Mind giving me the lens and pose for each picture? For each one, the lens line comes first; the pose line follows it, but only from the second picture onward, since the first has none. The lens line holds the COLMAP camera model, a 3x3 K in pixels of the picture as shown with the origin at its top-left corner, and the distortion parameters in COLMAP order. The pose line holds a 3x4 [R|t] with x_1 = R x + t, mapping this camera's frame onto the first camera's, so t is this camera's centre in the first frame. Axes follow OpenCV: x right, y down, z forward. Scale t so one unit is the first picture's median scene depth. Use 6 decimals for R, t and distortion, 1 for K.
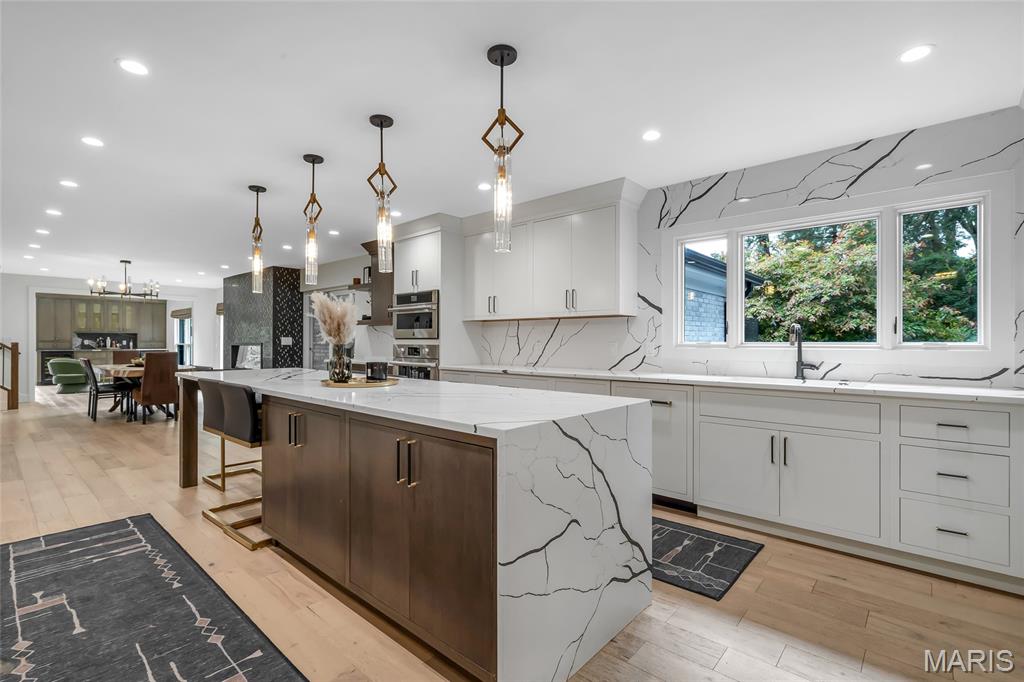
lens RADIAL K [[472.9, 0, 508.1], [0, 472.9, 338.1], [0, 0, 1]] dist [0.000530, -0.002477]
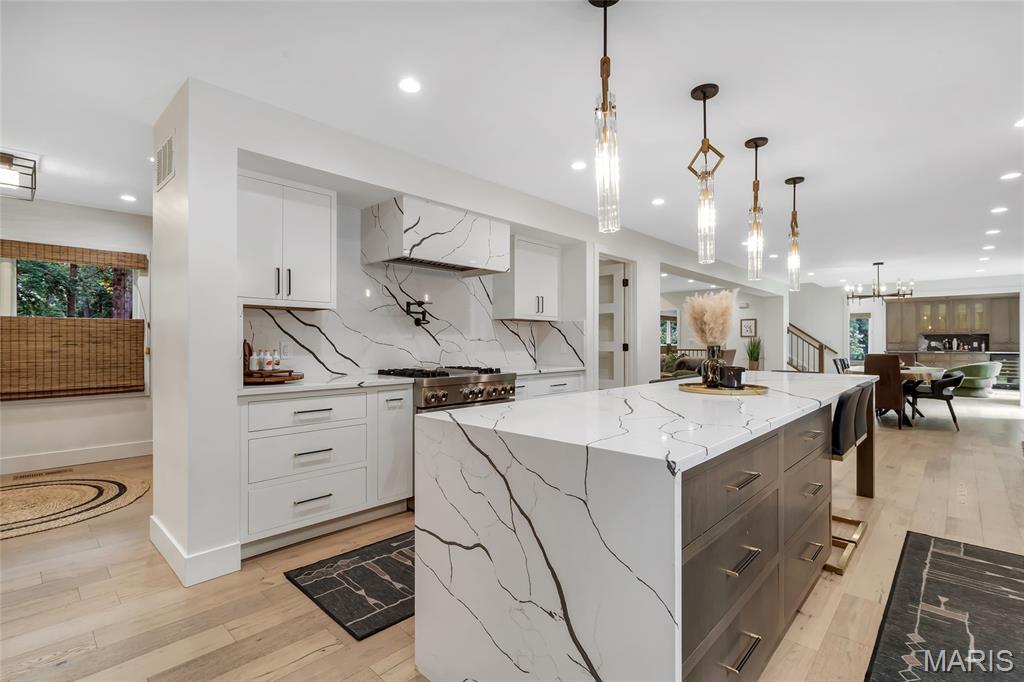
lens RADIAL K [[472.9, 0, 507.6], [0, 472.9, 341.9], [0, 0, 1]] dist [0.000530, -0.002477]
pose [[-0.025798, -0.001959, -0.999665, 0.216548], [0.006301, 0.999978, -0.002122, 0.002038], [0.999647, -0.006354, -0.025785, 0.229290]]
